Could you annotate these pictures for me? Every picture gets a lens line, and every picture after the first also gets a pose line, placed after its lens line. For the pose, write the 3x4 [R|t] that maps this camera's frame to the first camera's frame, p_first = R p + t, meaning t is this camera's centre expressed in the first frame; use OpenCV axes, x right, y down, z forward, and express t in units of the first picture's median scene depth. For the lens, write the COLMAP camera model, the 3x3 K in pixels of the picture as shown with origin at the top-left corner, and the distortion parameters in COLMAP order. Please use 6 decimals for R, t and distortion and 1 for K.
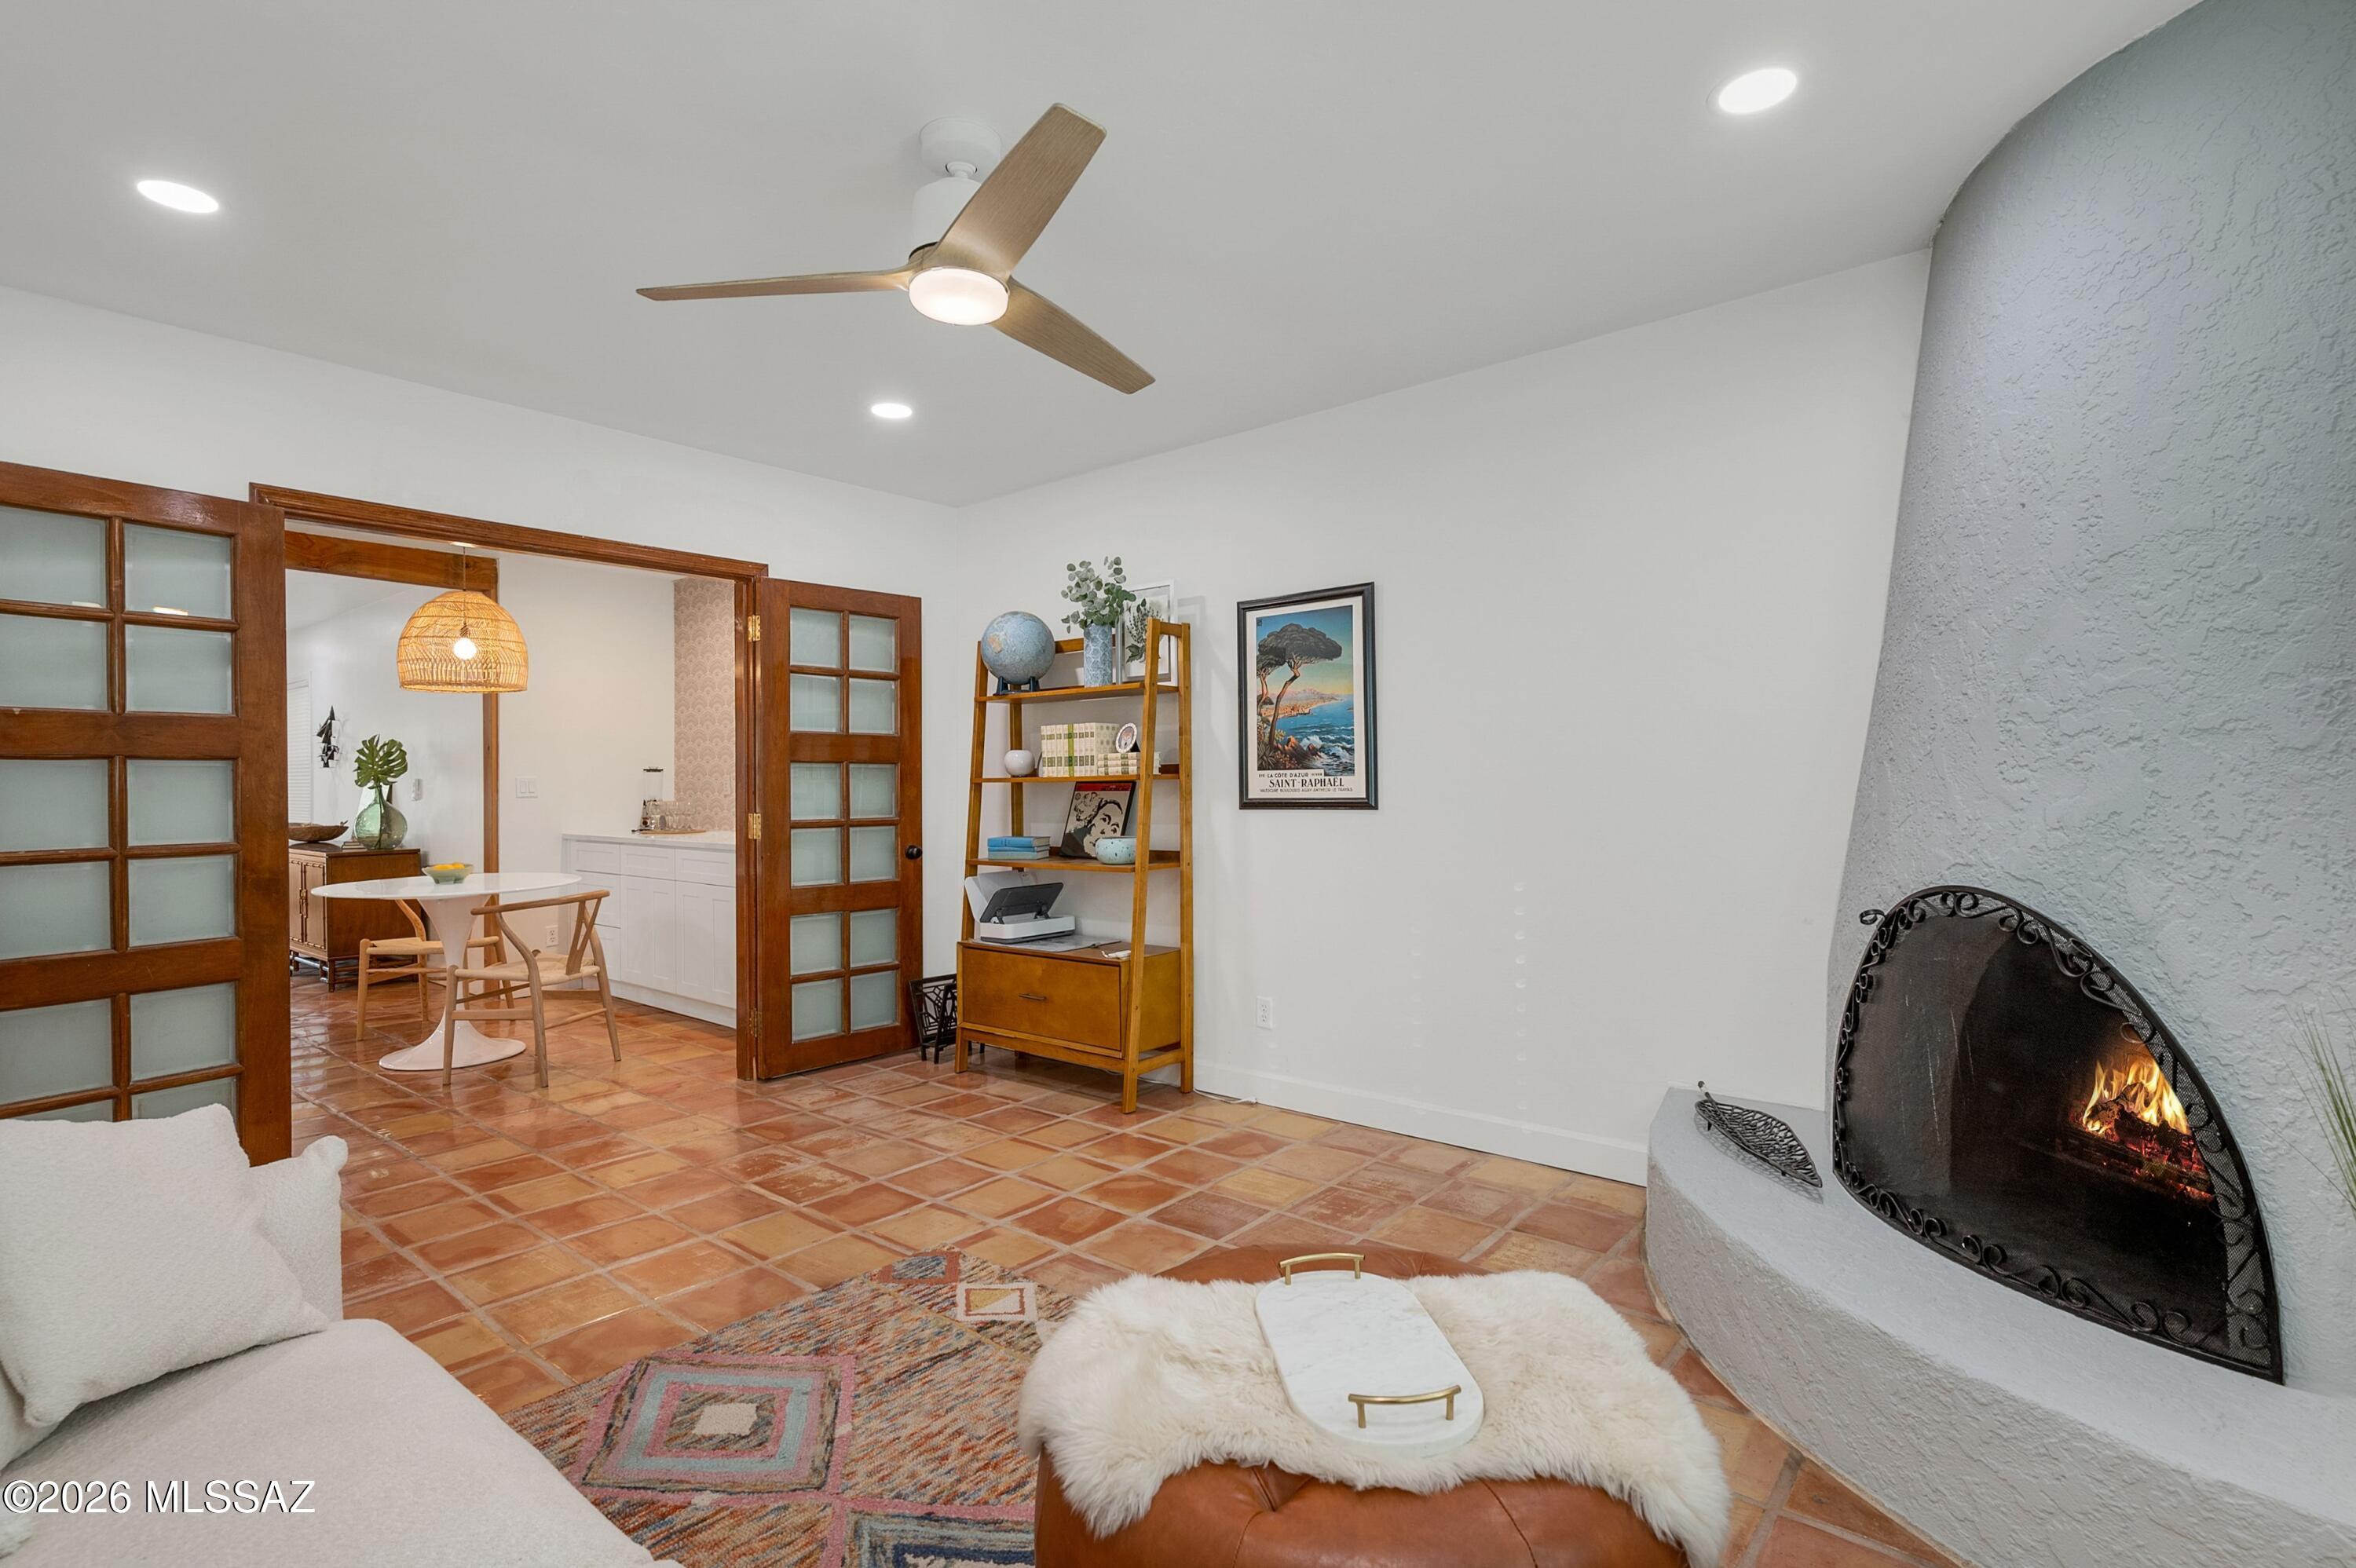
lens RADIAL K [[1113.2, 0, 1172.2], [0, 1113.2, 787.8], [0, 0, 1]] dist [0.001276, 0.000332]
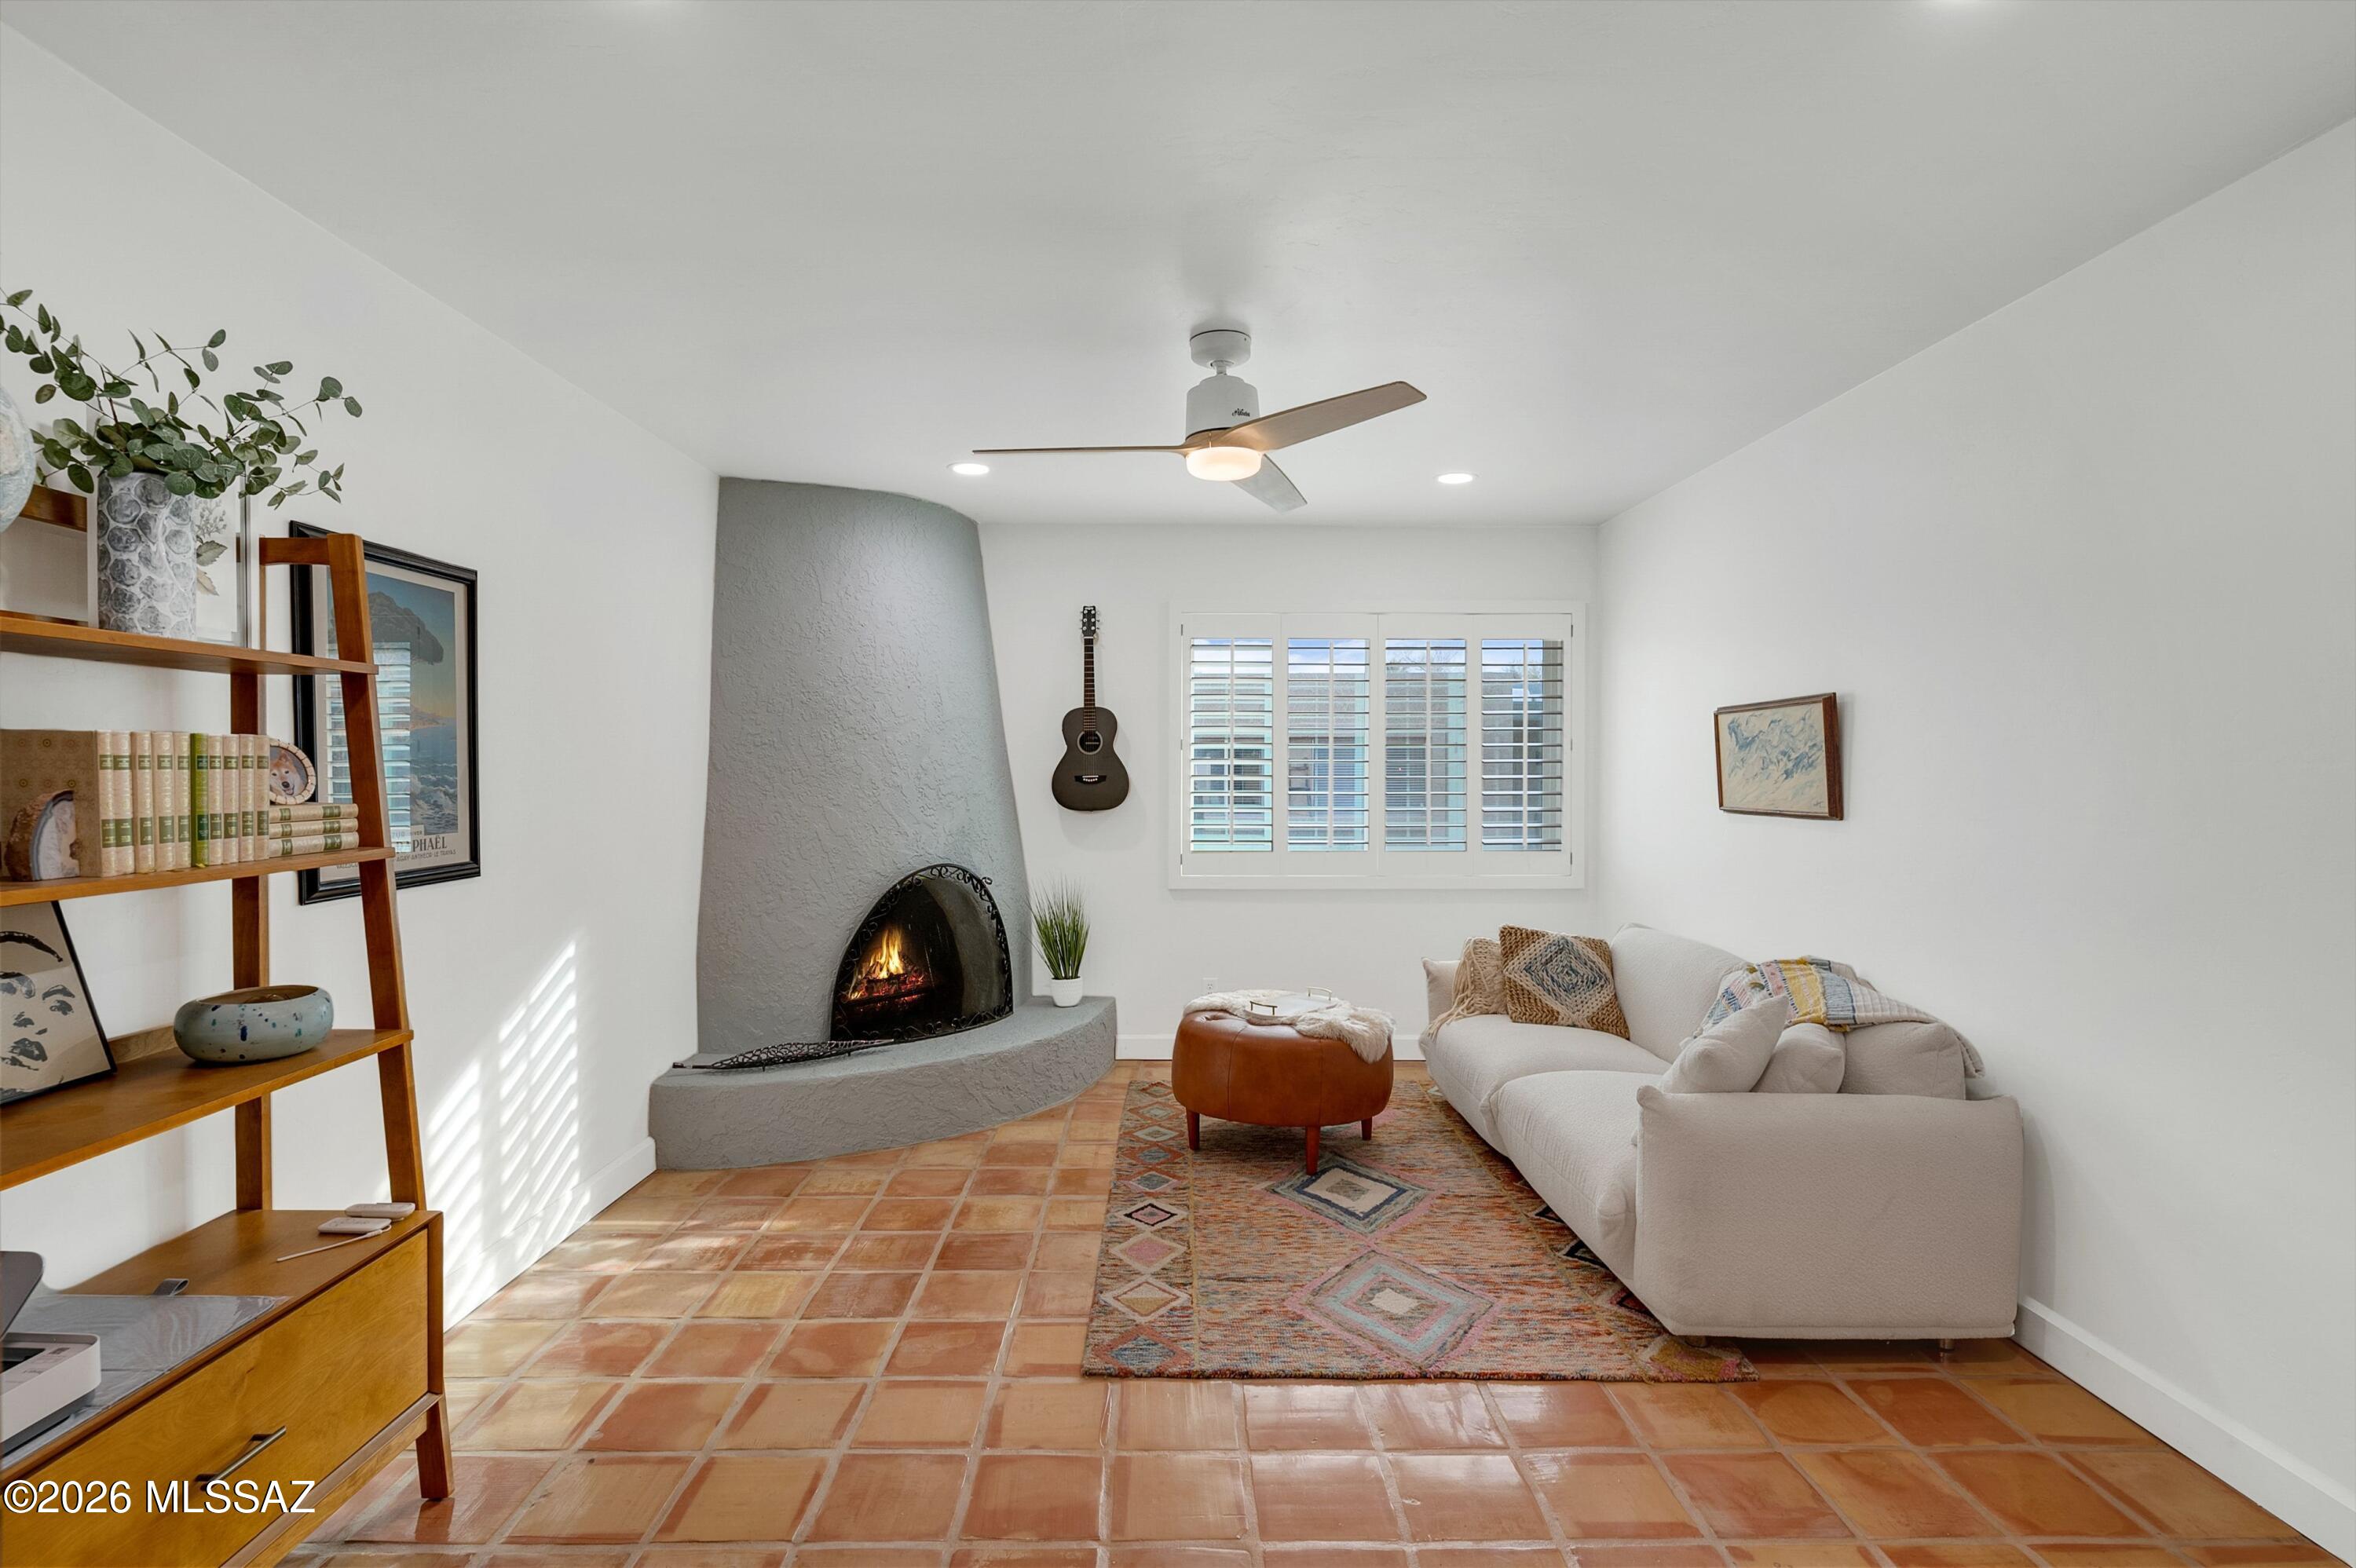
lens RADIAL K [[1113.2, 0, 1172.2], [0, 1113.2, 787.8], [0, 0, 1]] dist [0.001276, 0.000332]
pose [[-0.635988, -0.003736, 0.771690, -0.858518], [0.007974, 0.999903, 0.011413, -0.055704], [-0.771657, 0.013412, -0.635897, 1.388656]]
